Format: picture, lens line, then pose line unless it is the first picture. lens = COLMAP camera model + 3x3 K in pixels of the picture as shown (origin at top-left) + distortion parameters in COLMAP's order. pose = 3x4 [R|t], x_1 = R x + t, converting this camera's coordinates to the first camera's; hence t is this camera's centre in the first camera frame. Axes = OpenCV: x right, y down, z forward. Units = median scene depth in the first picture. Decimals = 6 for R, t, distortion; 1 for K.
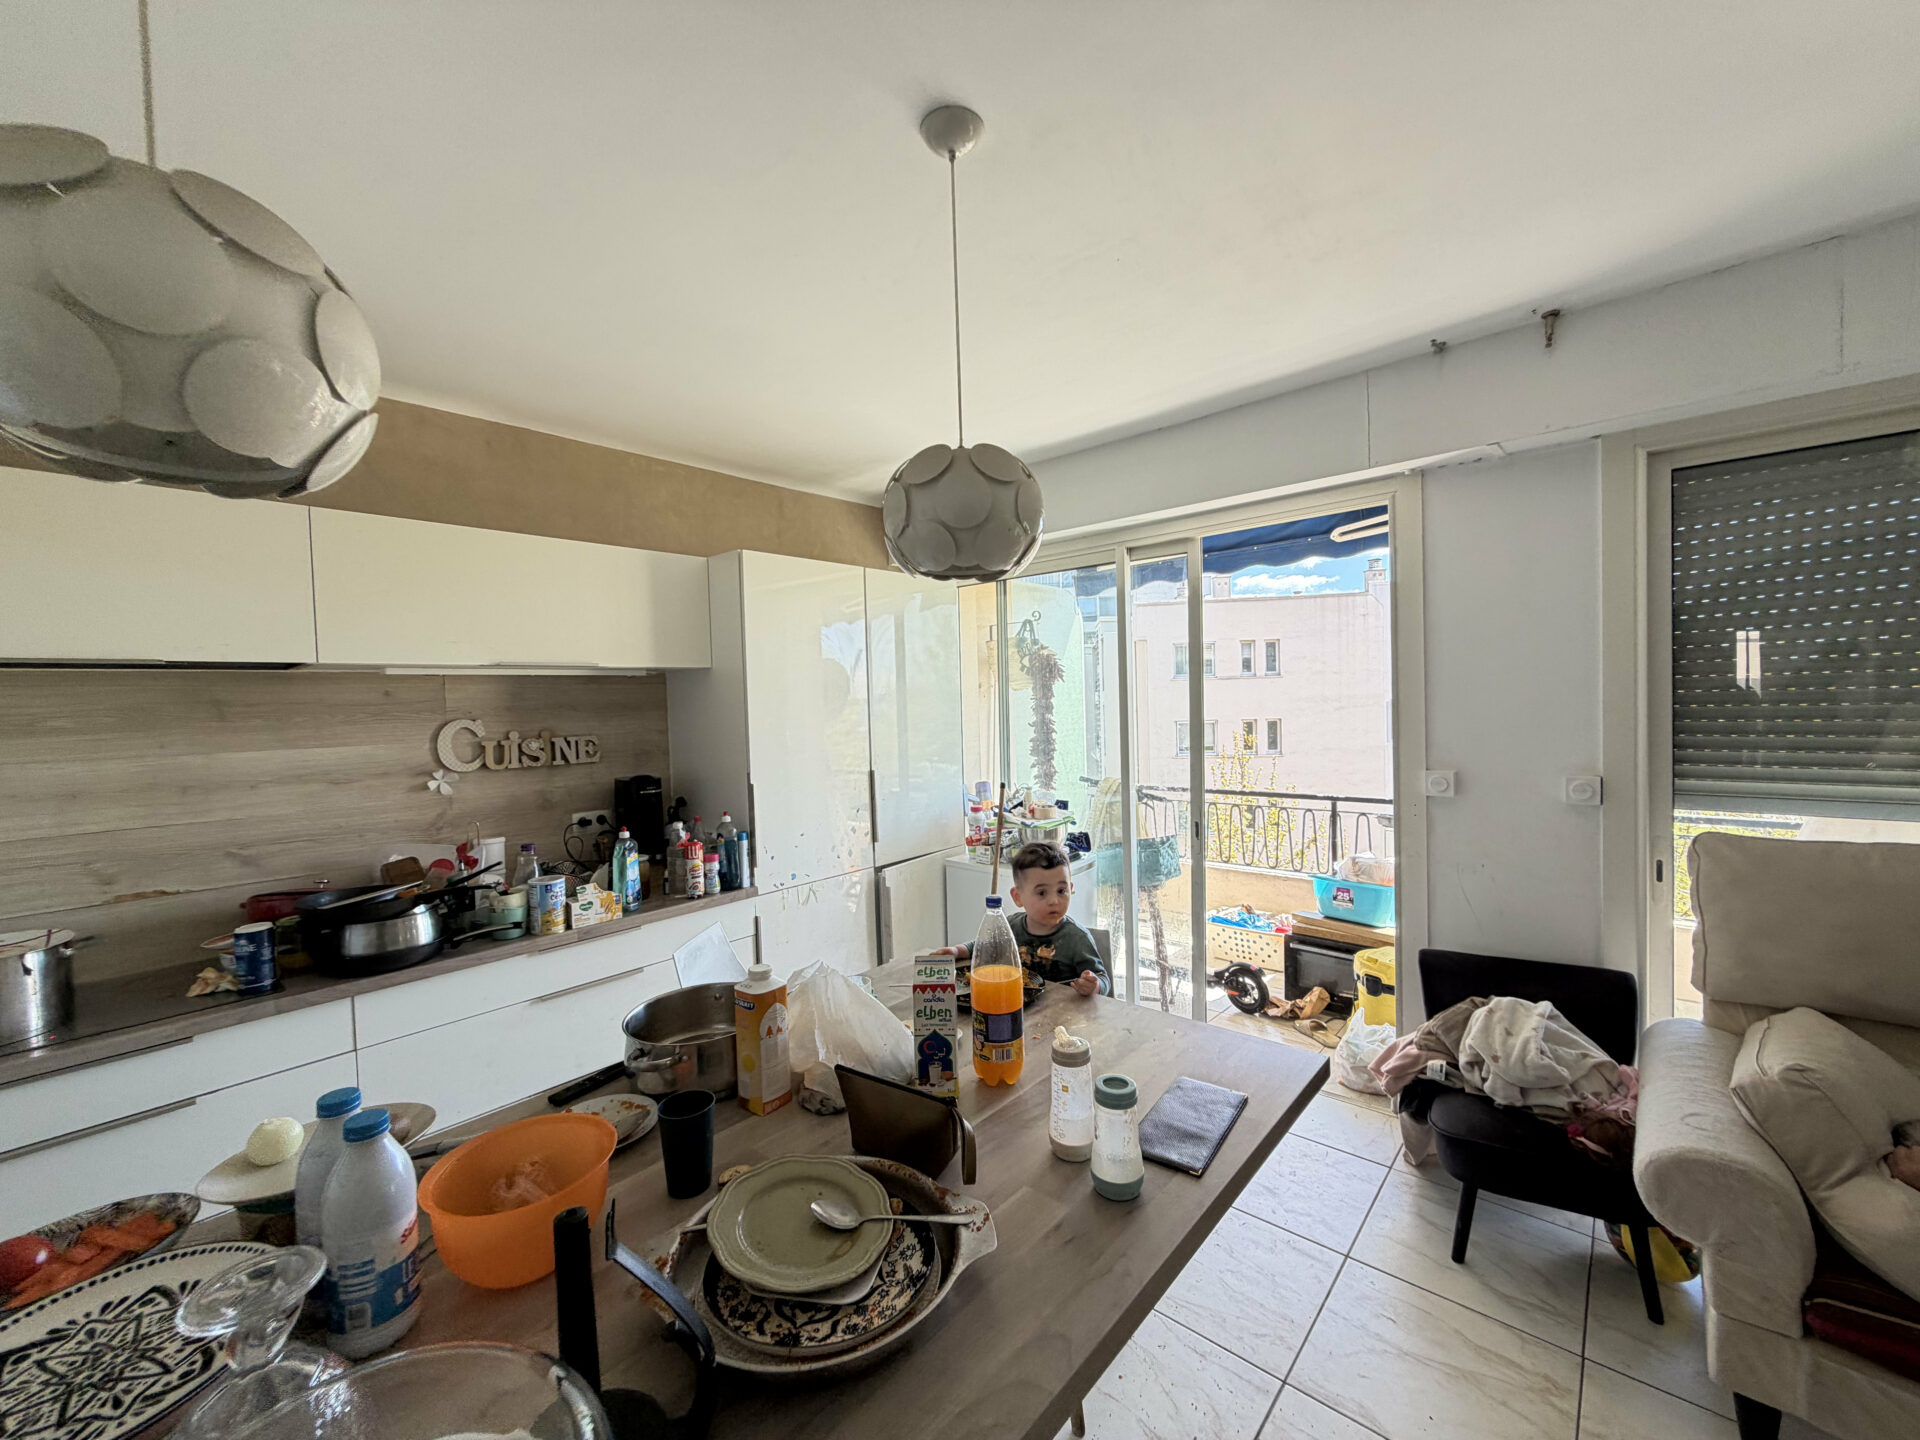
lens RADIAL K [[766.1, 0, 954.4], [0, 766.1, 715.7], [0, 0, 1]] dist [-0.001324, 0.000060]
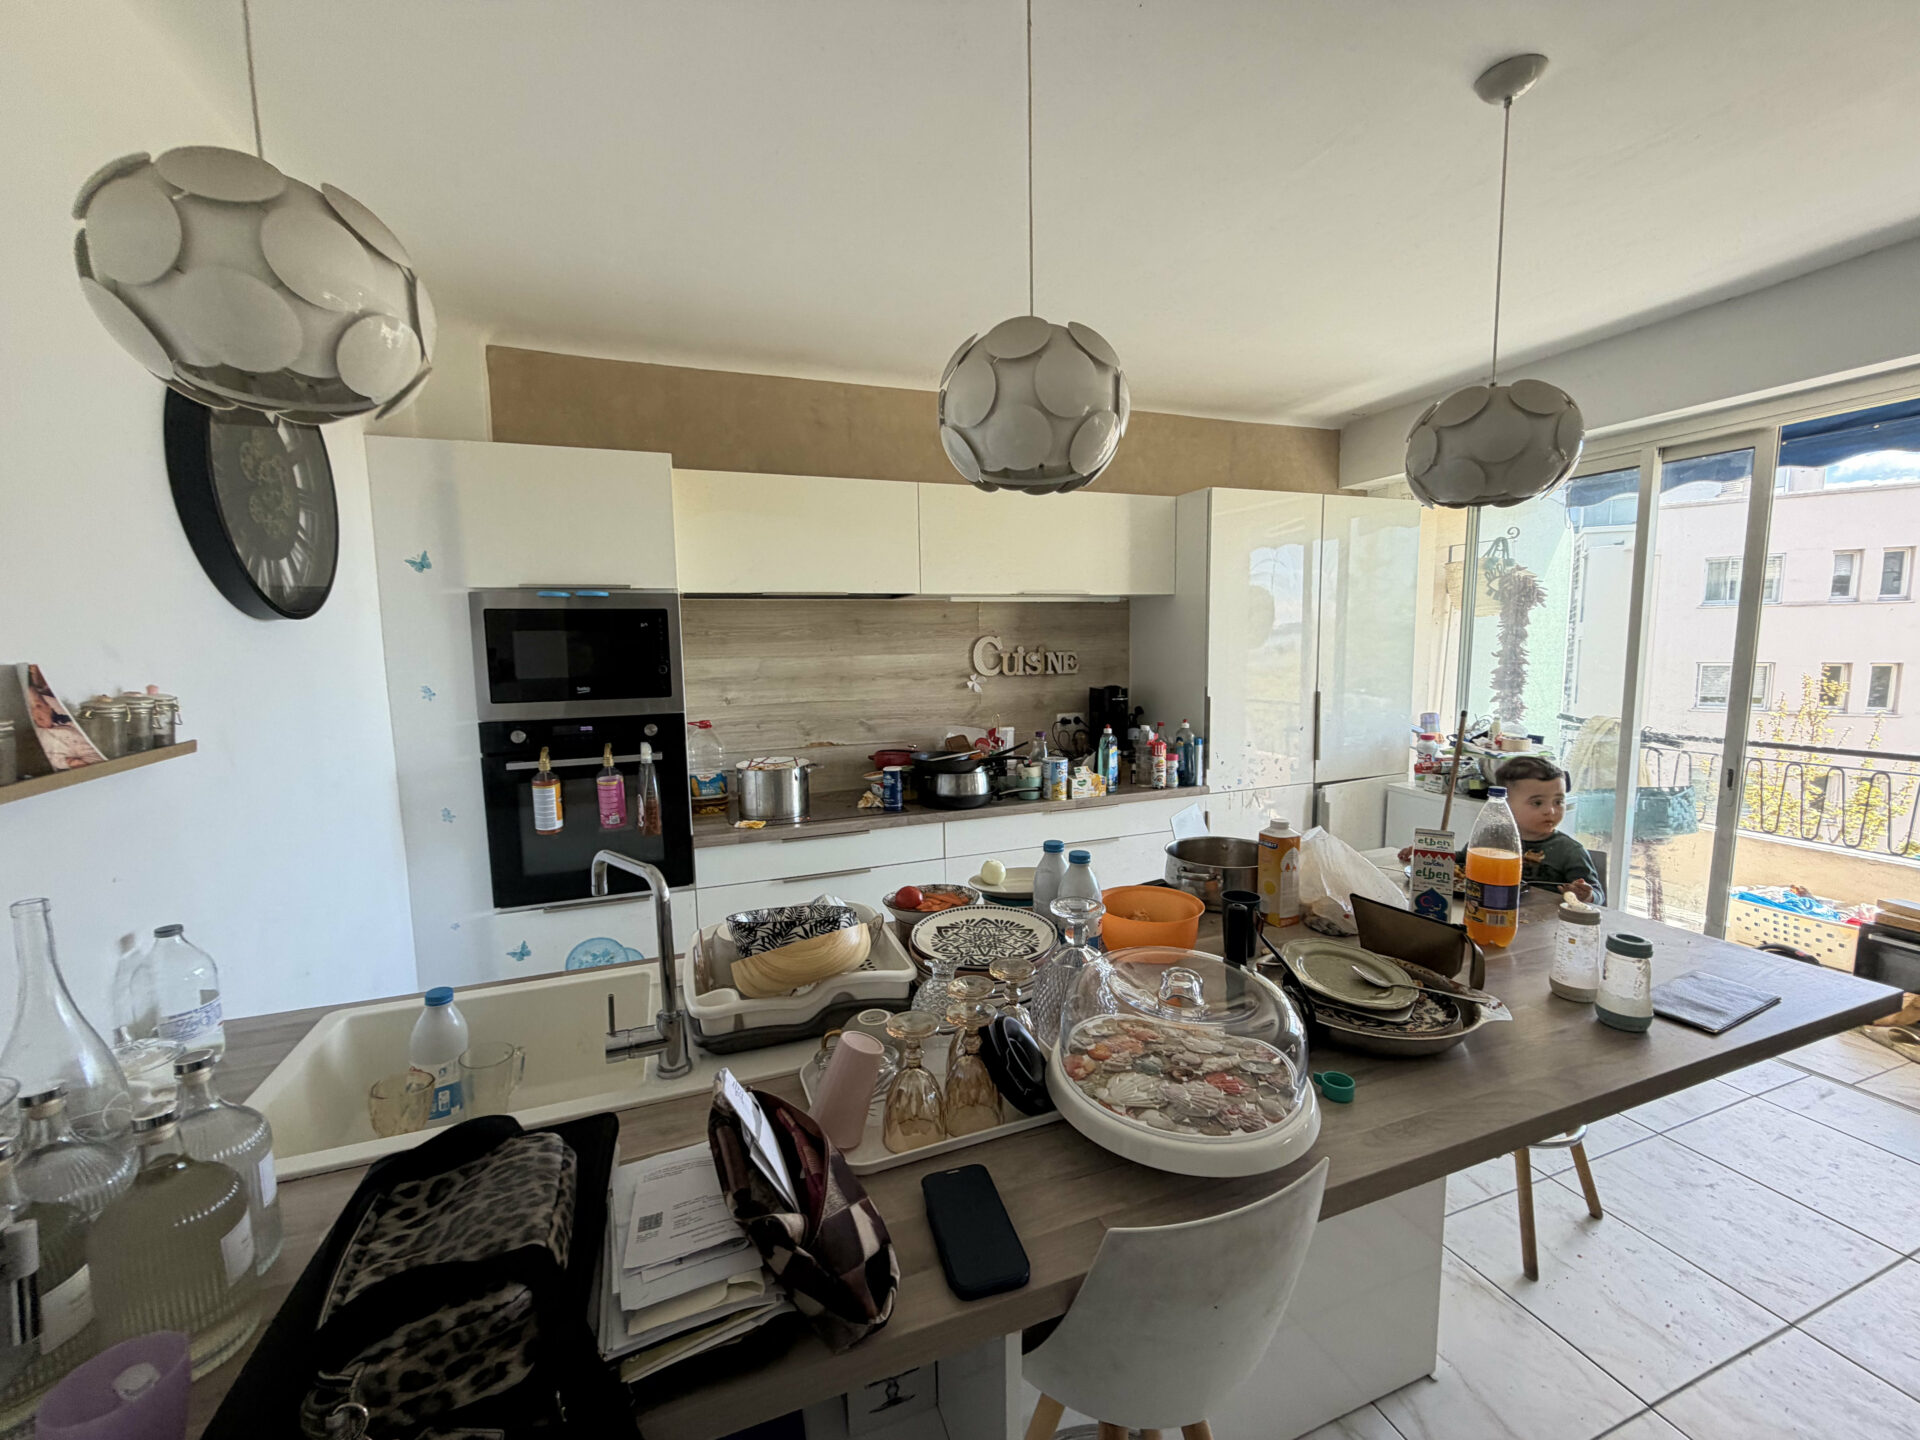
lens RADIAL K [[766.1, 0, 950.1], [0, 766.1, 721.5], [0, 0, 1]] dist [-0.001324, 0.000060]
pose [[0.881922, 0.064013, -0.467029, -0.079610], [-0.018371, 0.994652, 0.101639, 0.019264], [0.471037, -0.081057, 0.878381, -0.217999]]
